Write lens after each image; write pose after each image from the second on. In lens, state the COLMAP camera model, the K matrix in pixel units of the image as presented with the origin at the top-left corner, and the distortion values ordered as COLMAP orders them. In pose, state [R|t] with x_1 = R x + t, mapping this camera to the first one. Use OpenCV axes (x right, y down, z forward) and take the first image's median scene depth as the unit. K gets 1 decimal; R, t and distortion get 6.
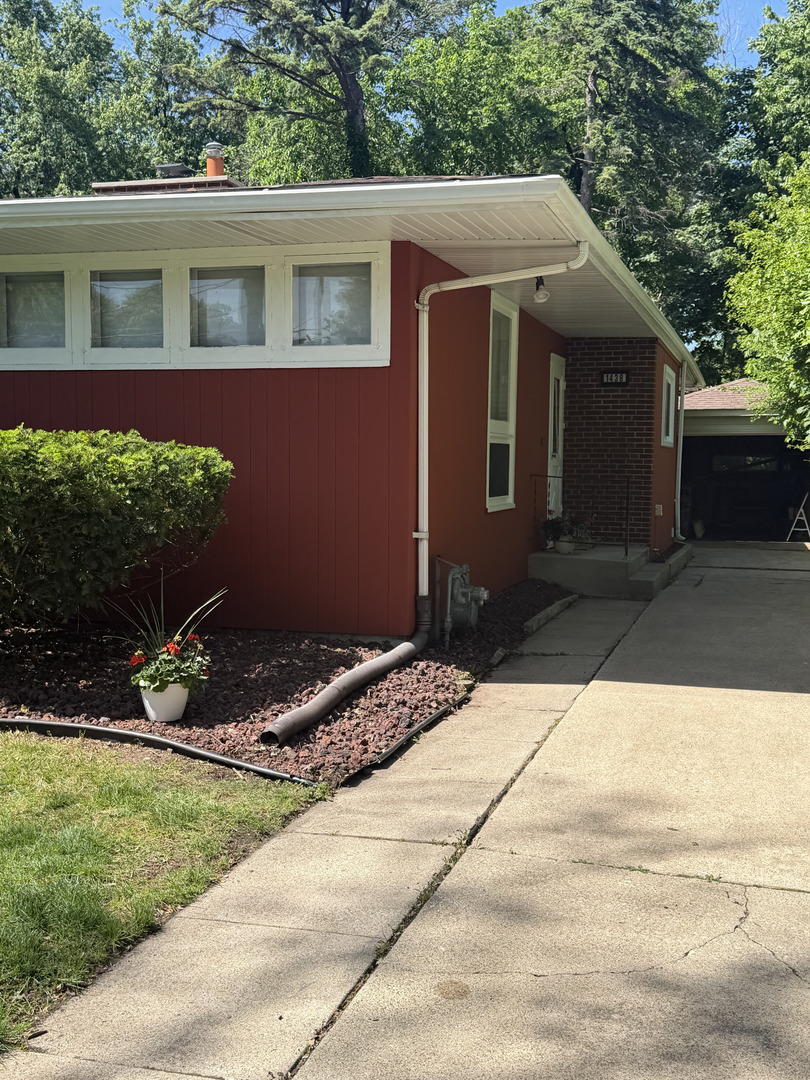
lens RADIAL K [[1212.4, 0, 403.7], [0, 1212.4, 542.3], [0, 0, 1]] dist [0.014987, 0.000000]
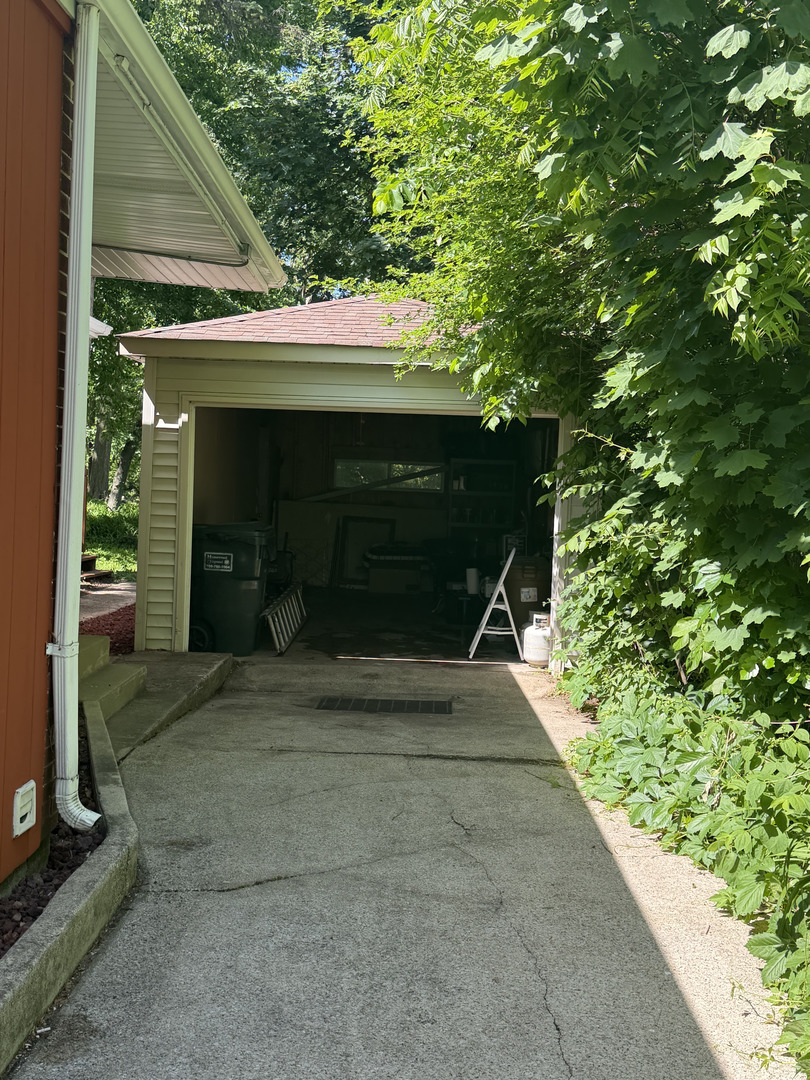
lens RADIAL K [[1212.4, 0, 406.4], [0, 1212.4, 538.0], [0, 0, 1]] dist [0.014987, 0.000000]
pose [[0.961583, 0.005828, 0.274452, 0.169905], [-0.004378, 0.999973, -0.005896, -0.041655], [-0.274479, 0.004468, 0.961583, 0.574927]]
